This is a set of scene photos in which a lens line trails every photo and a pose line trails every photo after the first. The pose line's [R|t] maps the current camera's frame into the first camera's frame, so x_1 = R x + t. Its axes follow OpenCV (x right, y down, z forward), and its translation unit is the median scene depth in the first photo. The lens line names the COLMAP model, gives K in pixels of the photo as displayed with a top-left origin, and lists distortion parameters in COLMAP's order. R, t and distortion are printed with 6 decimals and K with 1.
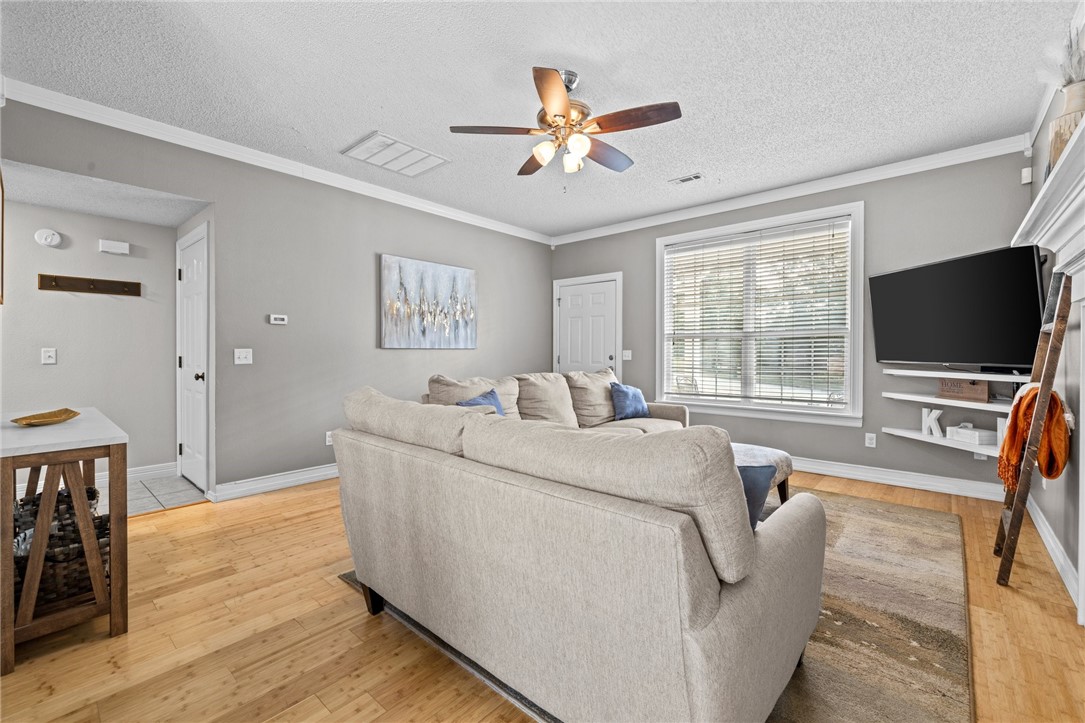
lens RADIAL K [[456.2, 0, 541.1], [0, 456.2, 355.0], [0, 0, 1]] dist [0.000054, -0.000088]
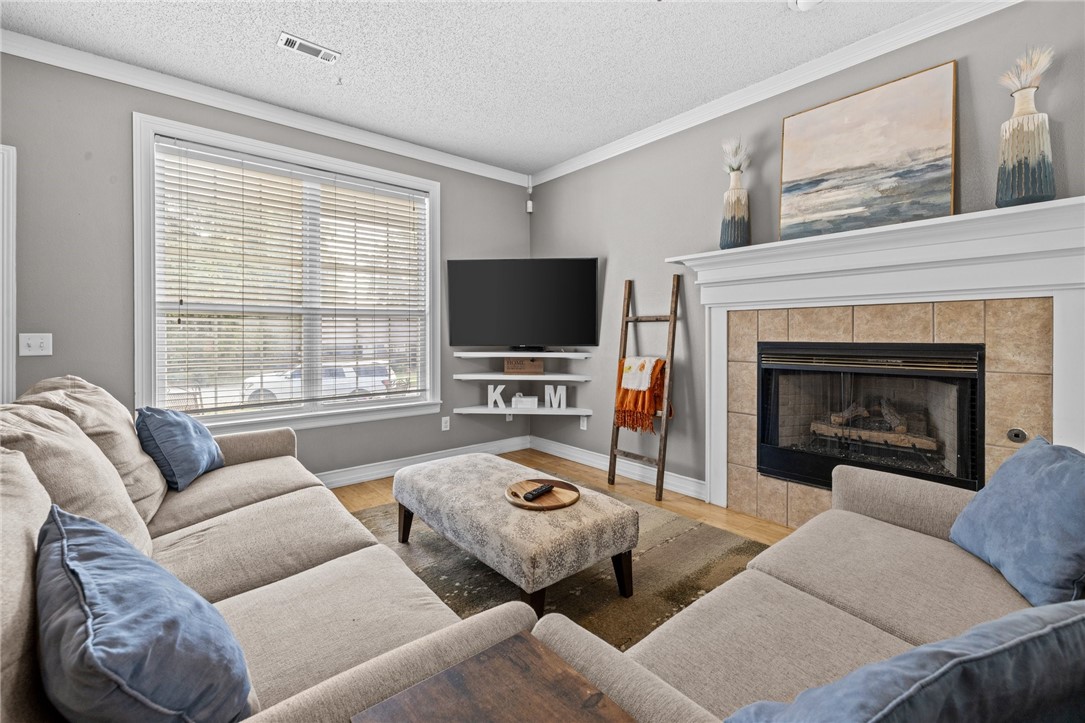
lens RADIAL K [[456.2, 0, 528.9], [0, 456.2, 337.9], [0, 0, 1]] dist [0.000054, -0.000088]
pose [[0.152214, -0.002488, 0.988344, -0.242799], [0.013065, 0.999915, 0.000505, 0.000055], [-0.988261, 0.012836, 0.152233, 0.668809]]
